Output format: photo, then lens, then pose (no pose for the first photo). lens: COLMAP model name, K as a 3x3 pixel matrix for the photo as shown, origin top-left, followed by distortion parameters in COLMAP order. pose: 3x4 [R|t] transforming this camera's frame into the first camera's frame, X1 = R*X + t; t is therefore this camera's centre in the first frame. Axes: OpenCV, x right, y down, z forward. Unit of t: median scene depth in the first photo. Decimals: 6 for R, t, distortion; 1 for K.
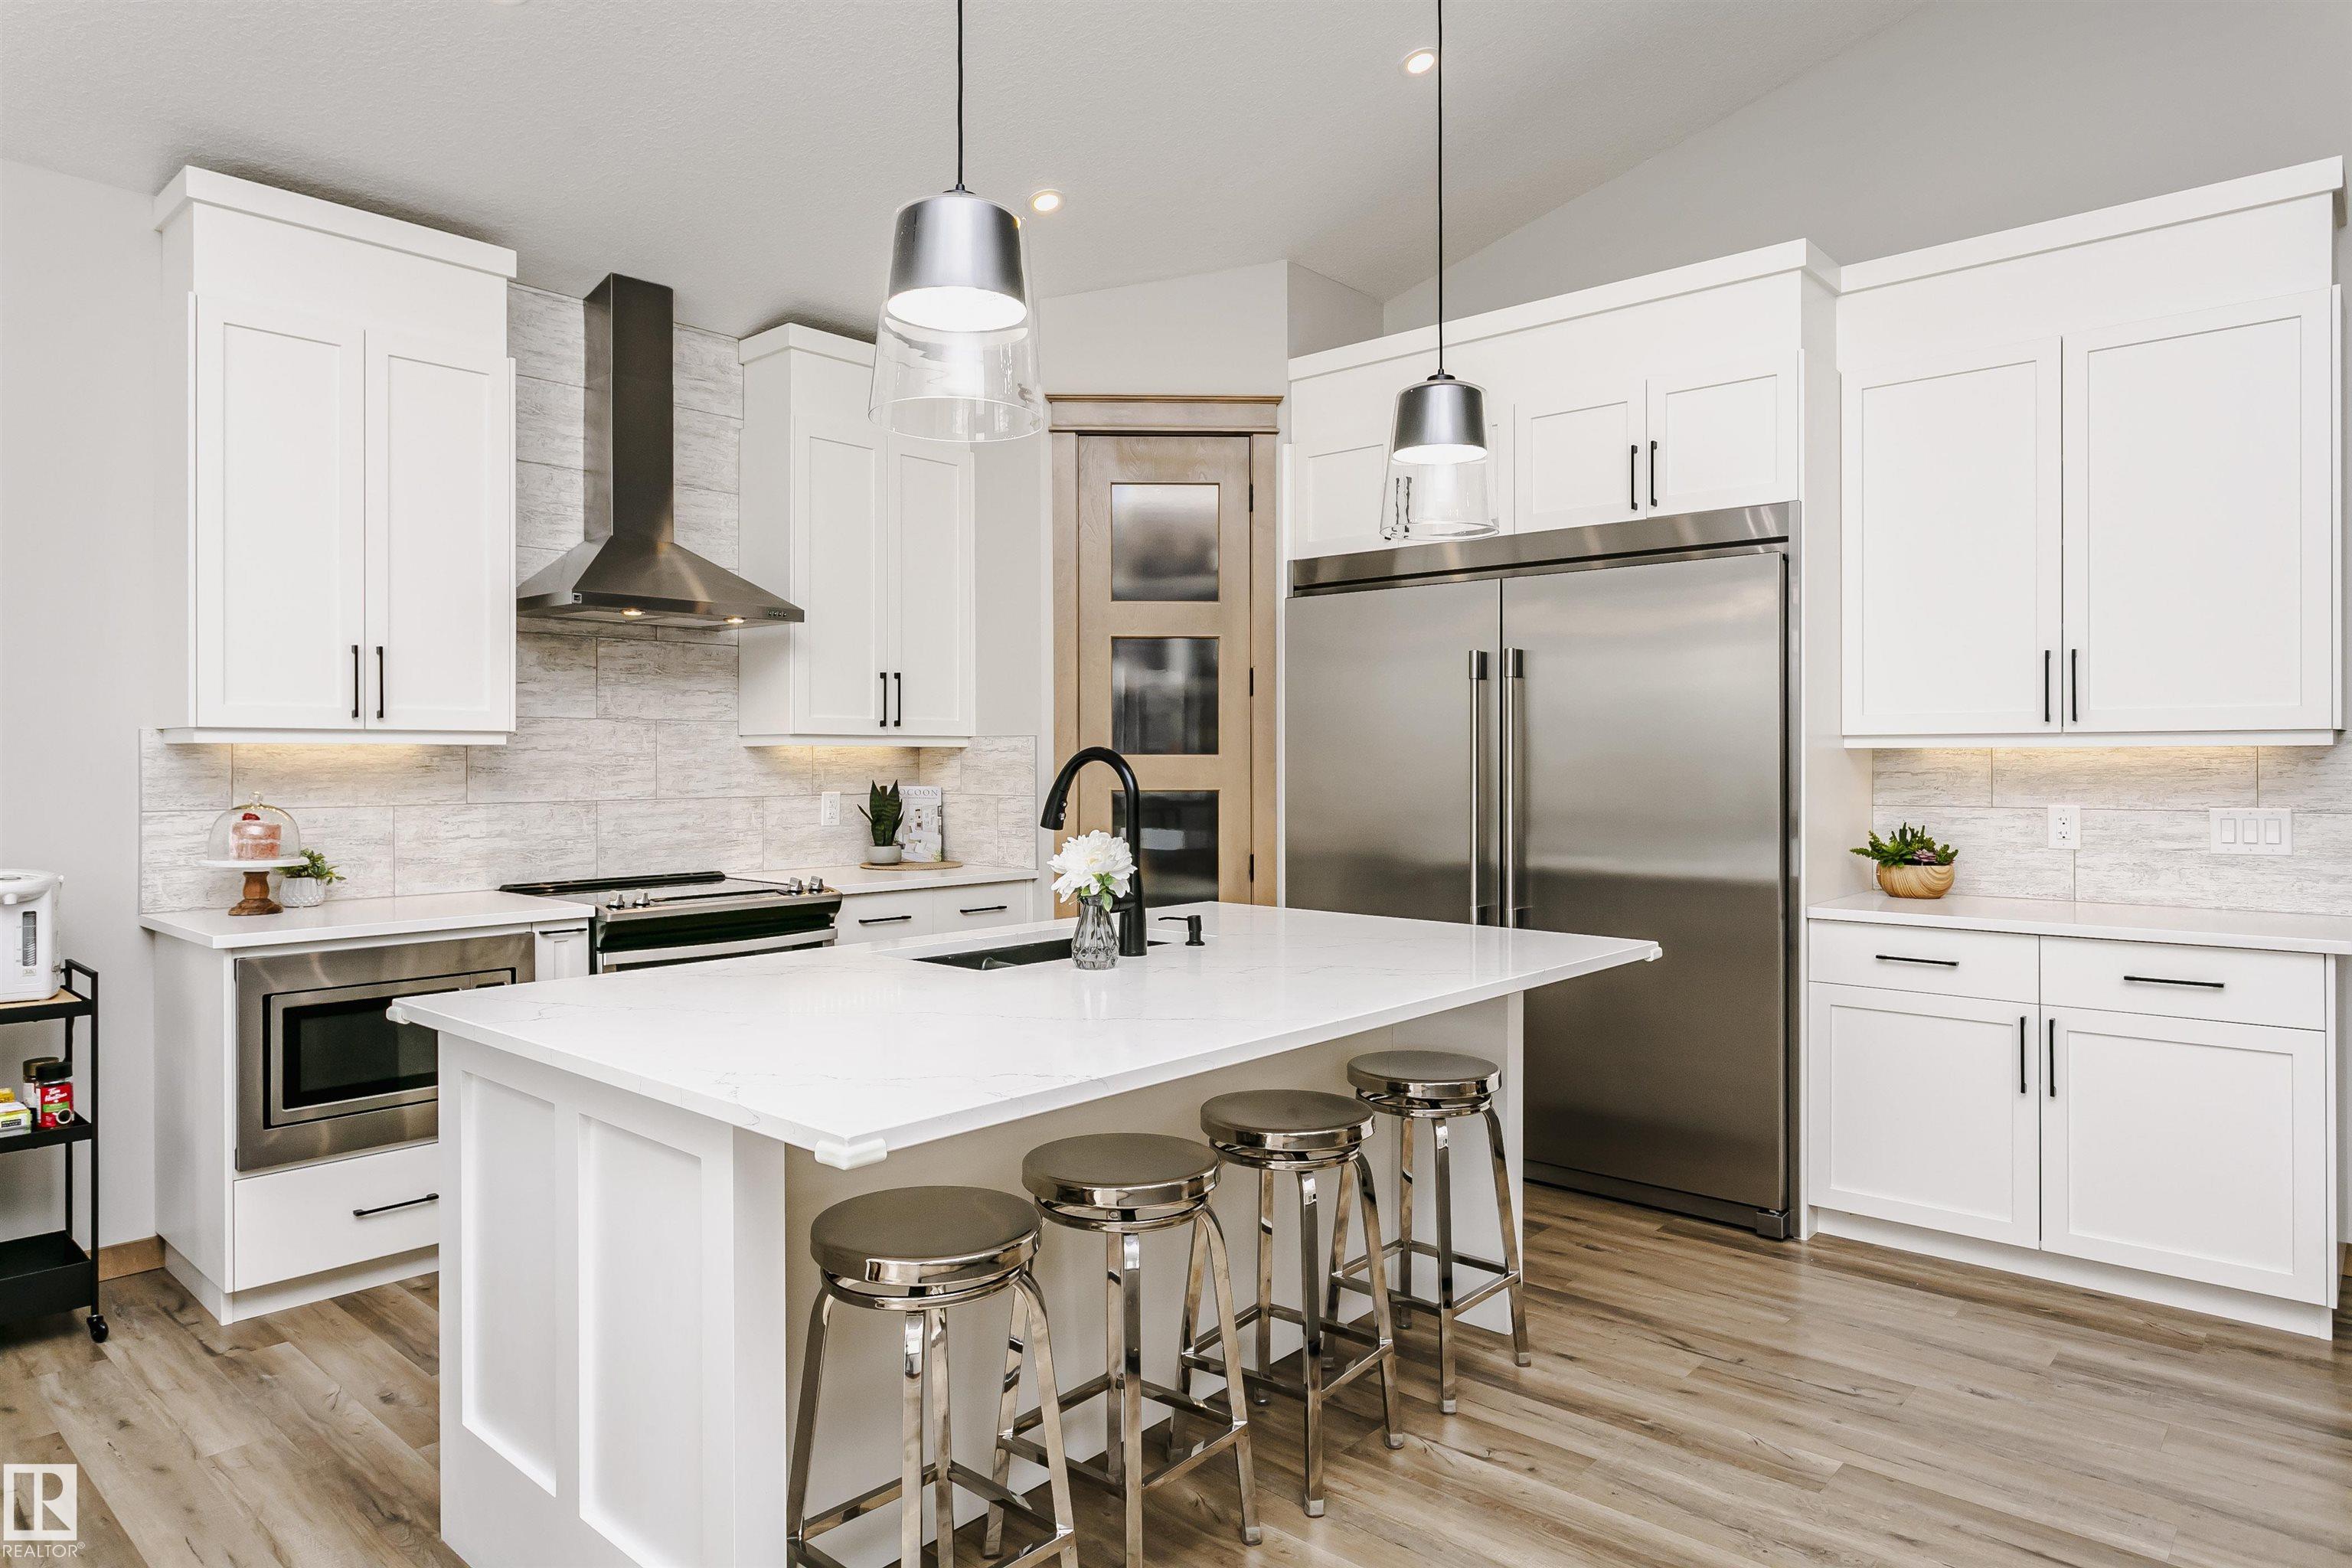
lens RADIAL K [[1397.8, 0, 1143.9], [0, 1397.8, 757.7], [0, 0, 1]] dist [-0.006984, 0.000404]
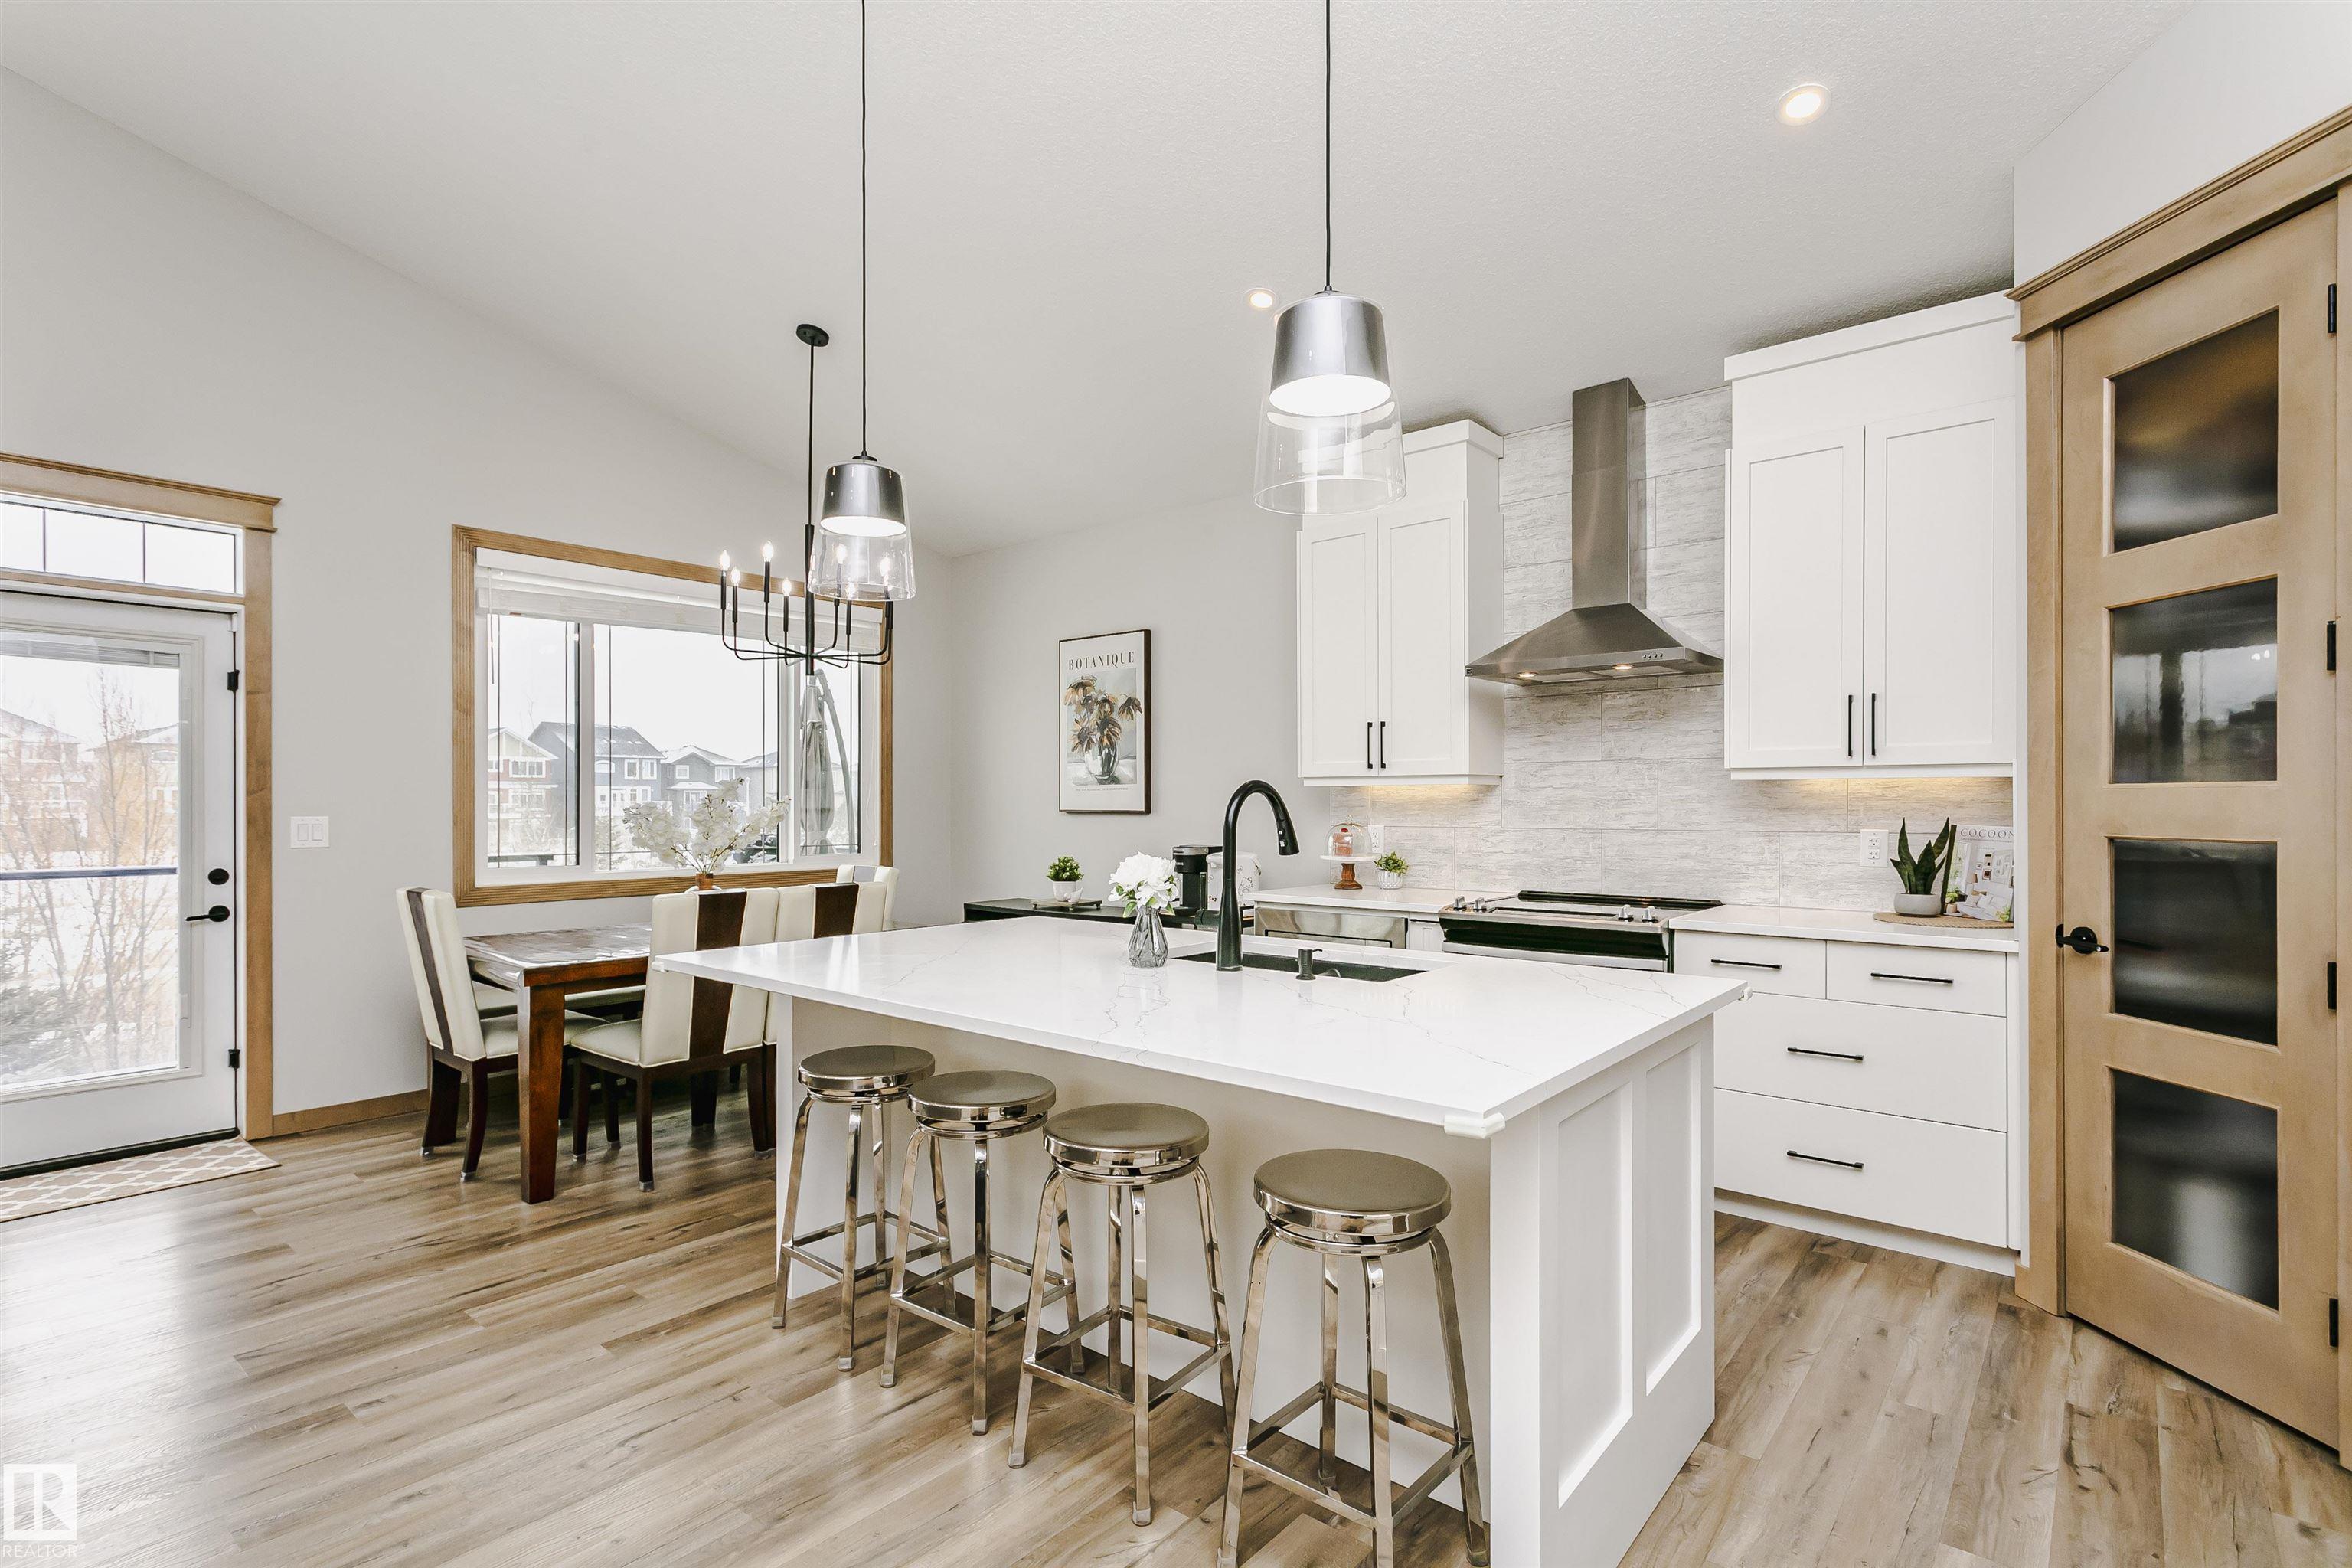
lens RADIAL K [[1145.2, 0, 1177.0], [0, 1145.2, 803.6], [0, 0, 1]] dist [0.012645, 0.000543]
pose [[0.038902, 0.002196, -0.999241, 0.585857], [0.002579, 0.999994, 0.002298, 0.005729], [0.999240, -0.002667, 0.038896, 0.606899]]
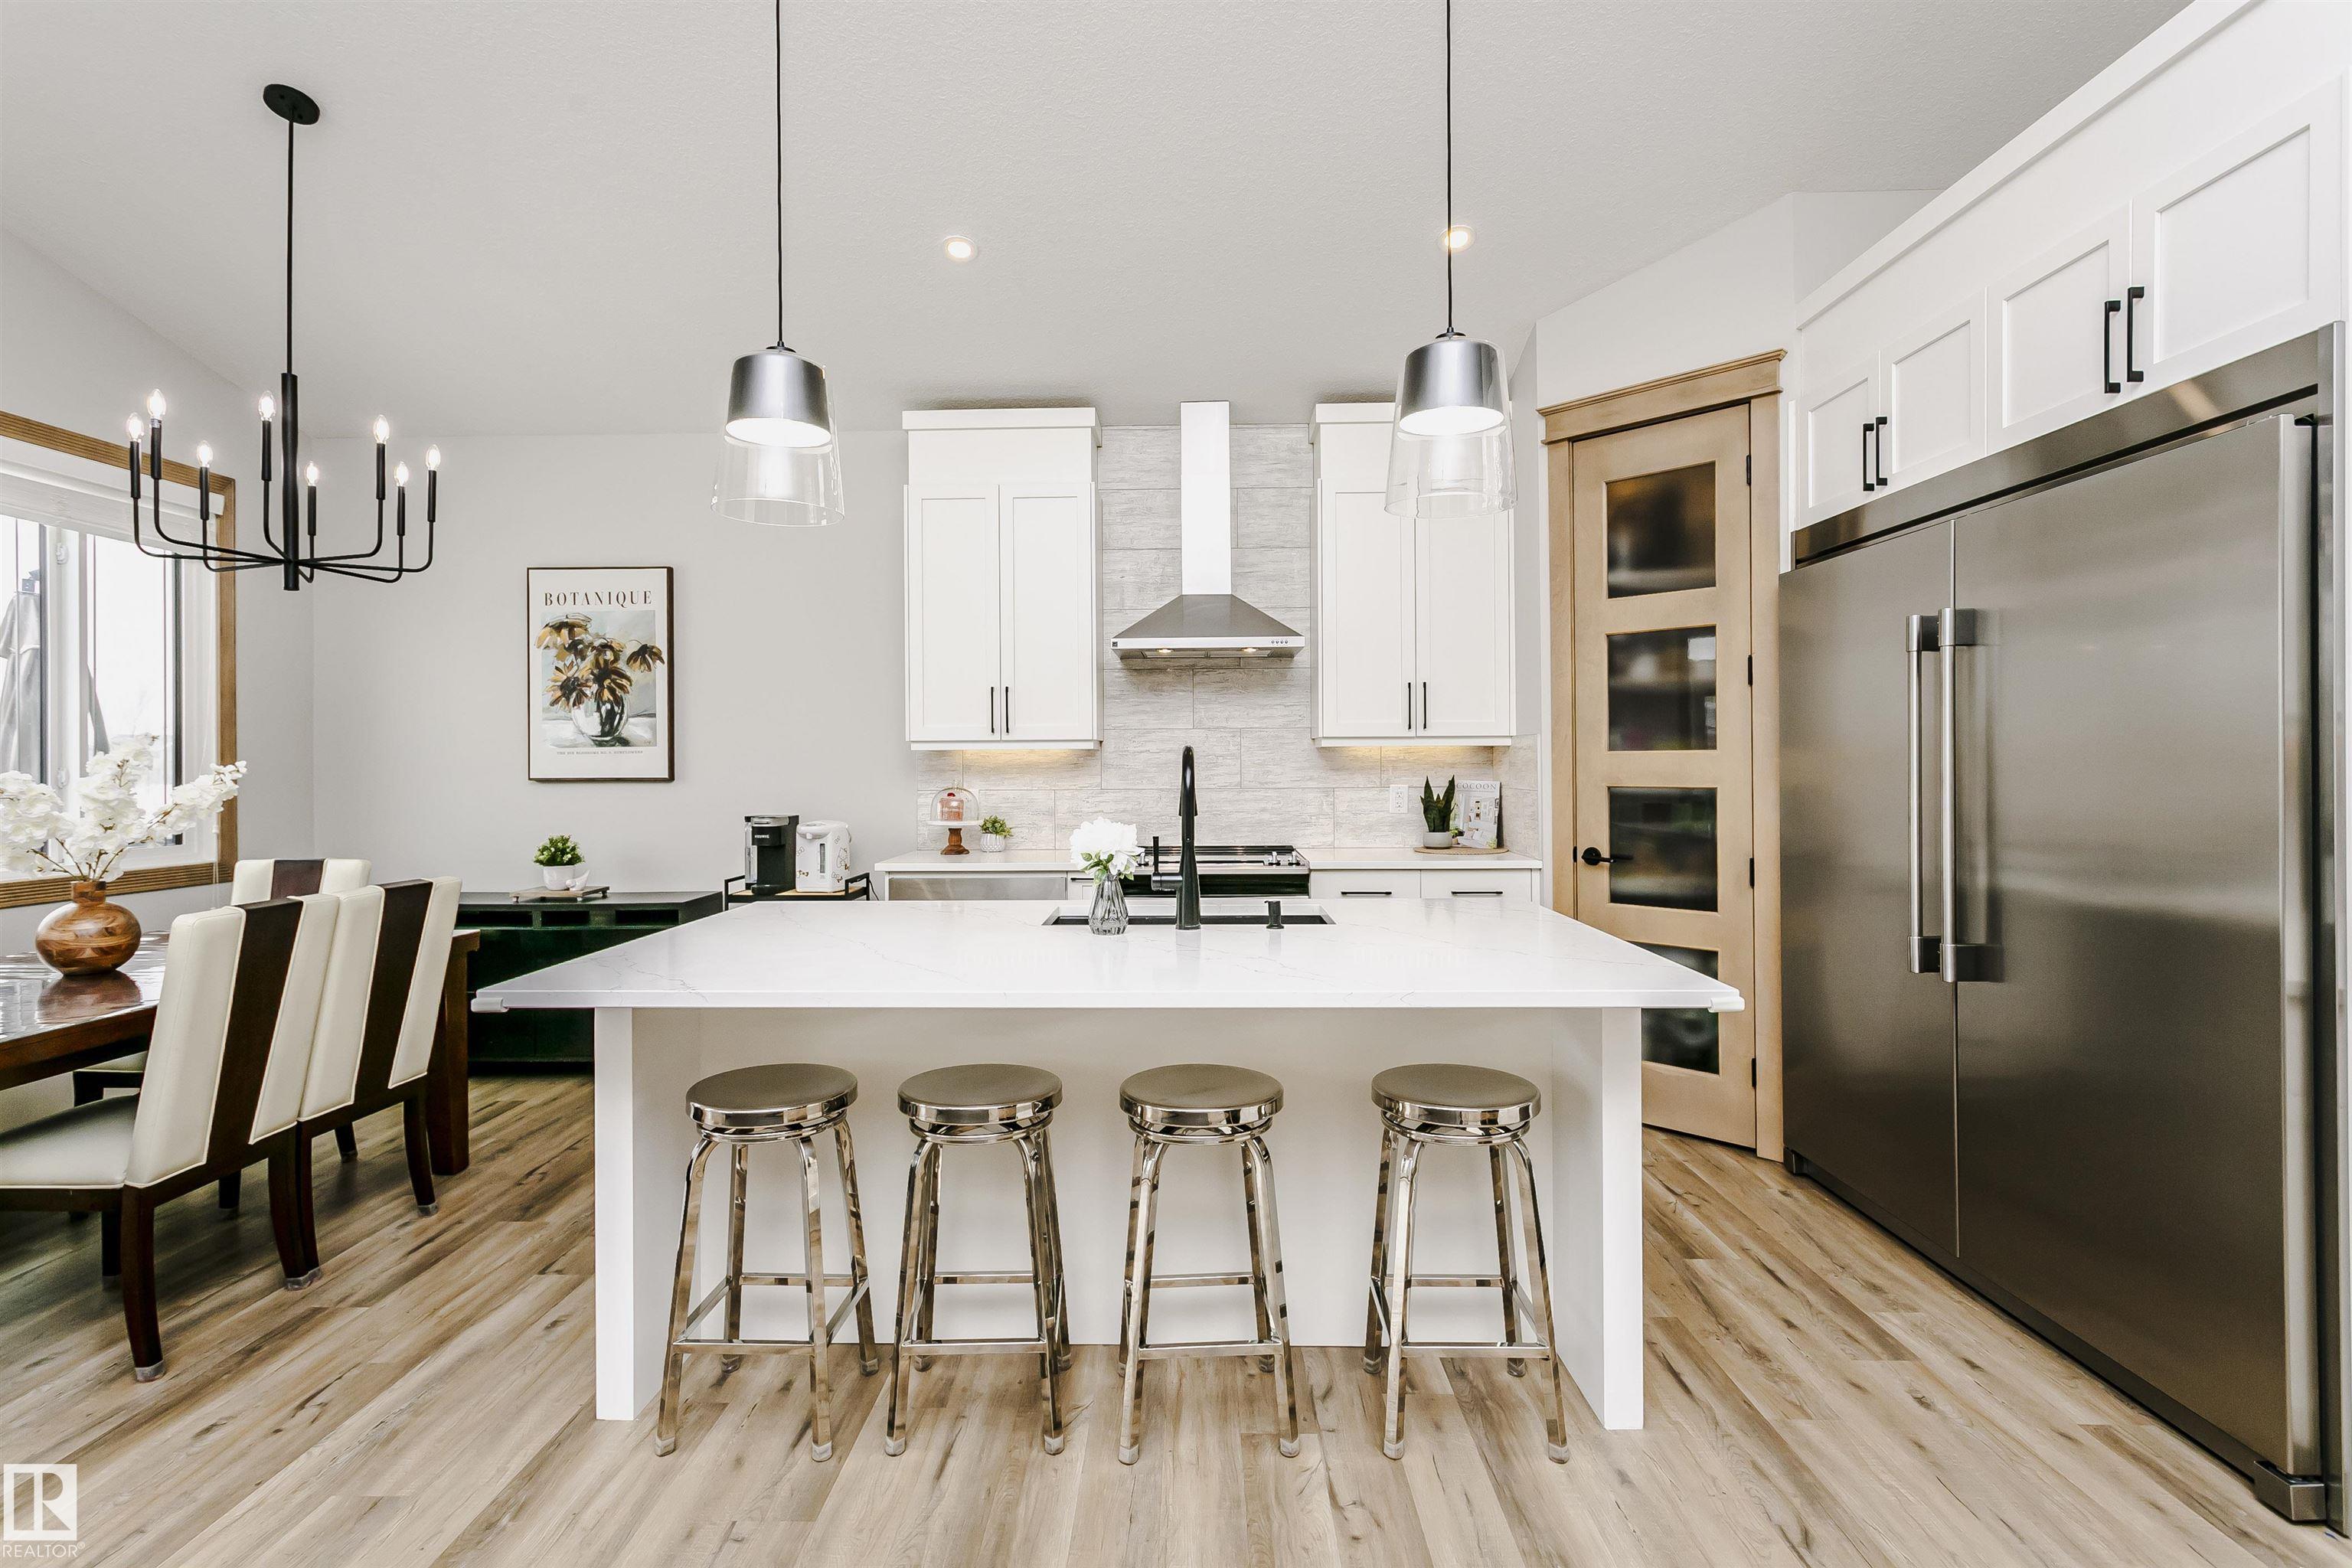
lens RADIAL K [[1150.0, 0, 1181.8], [0, 1150.0, 757.3], [0, 0, 1]] dist [0.004300, 0.001295]
pose [[0.658183, -0.006740, -0.752828, 0.456560], [0.006532, 0.999973, -0.003242, 0.003587], [0.752830, -0.002784, 0.658209, 0.252792]]
